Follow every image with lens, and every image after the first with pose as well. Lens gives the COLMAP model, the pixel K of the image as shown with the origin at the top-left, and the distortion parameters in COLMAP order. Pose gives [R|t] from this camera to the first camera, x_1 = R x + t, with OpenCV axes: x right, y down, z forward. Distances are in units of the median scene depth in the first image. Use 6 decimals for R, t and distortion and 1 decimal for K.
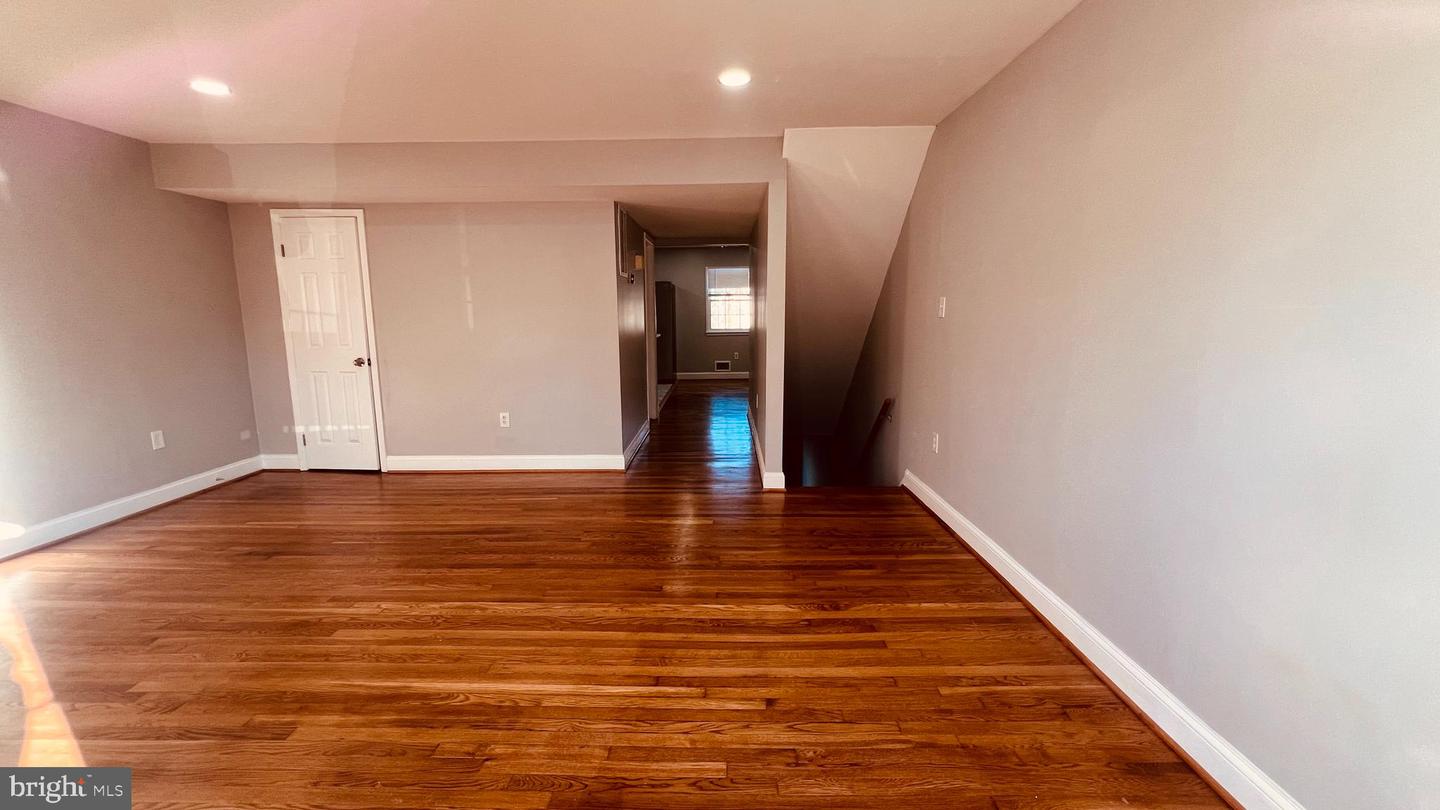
lens RADIAL K [[578.9, 0, 712.2], [0, 578.9, 401.6], [0, 0, 1]] dist [-0.001794, 0.000651]
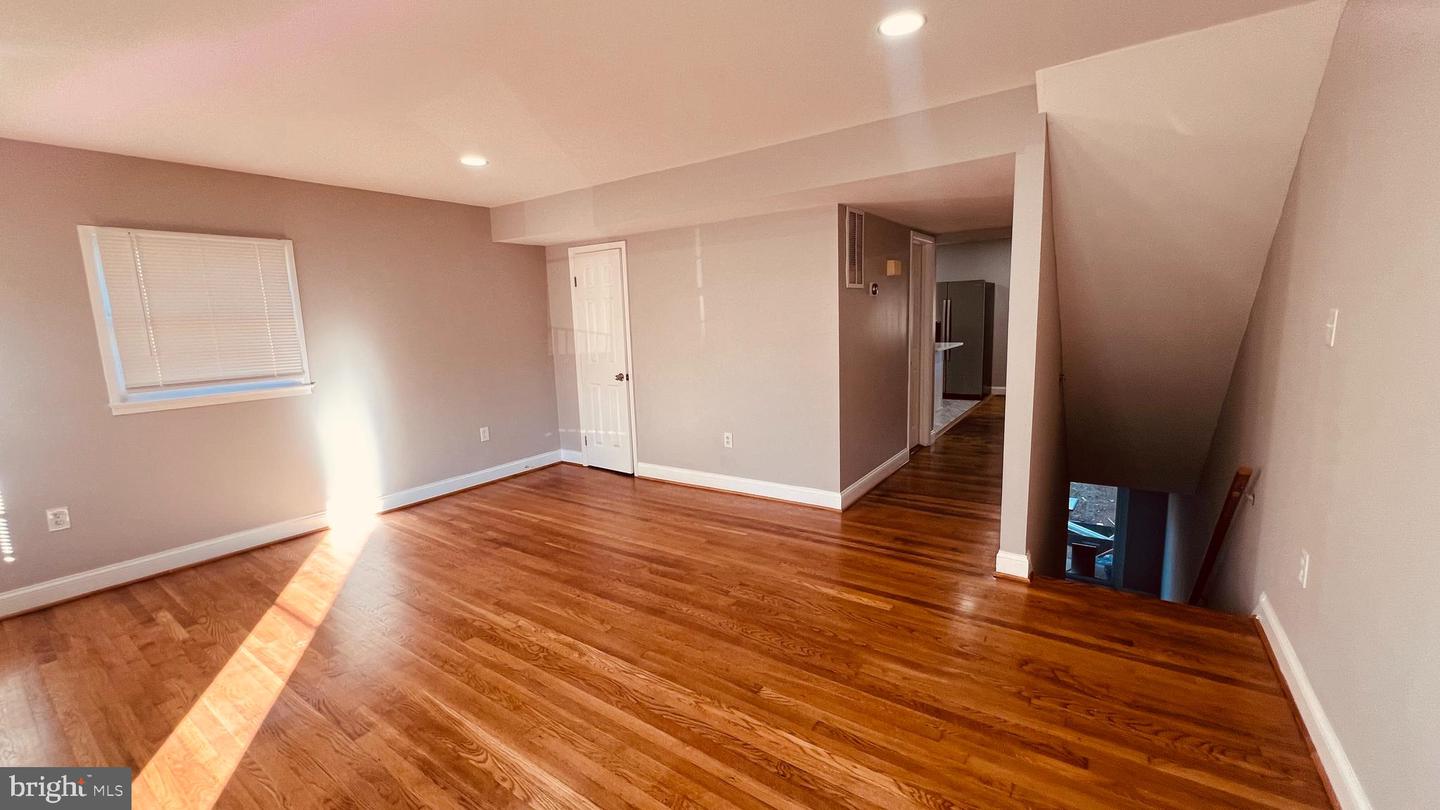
lens RADIAL K [[578.9, 0, 710.8], [0, 578.9, 399.3], [0, 0, 1]] dist [-0.001794, 0.000651]
pose [[0.827497, 0.055570, -0.558713, 0.215778], [-0.055095, 0.998324, 0.017694, -0.070417], [0.558760, 0.016141, 0.829172, 0.214659]]
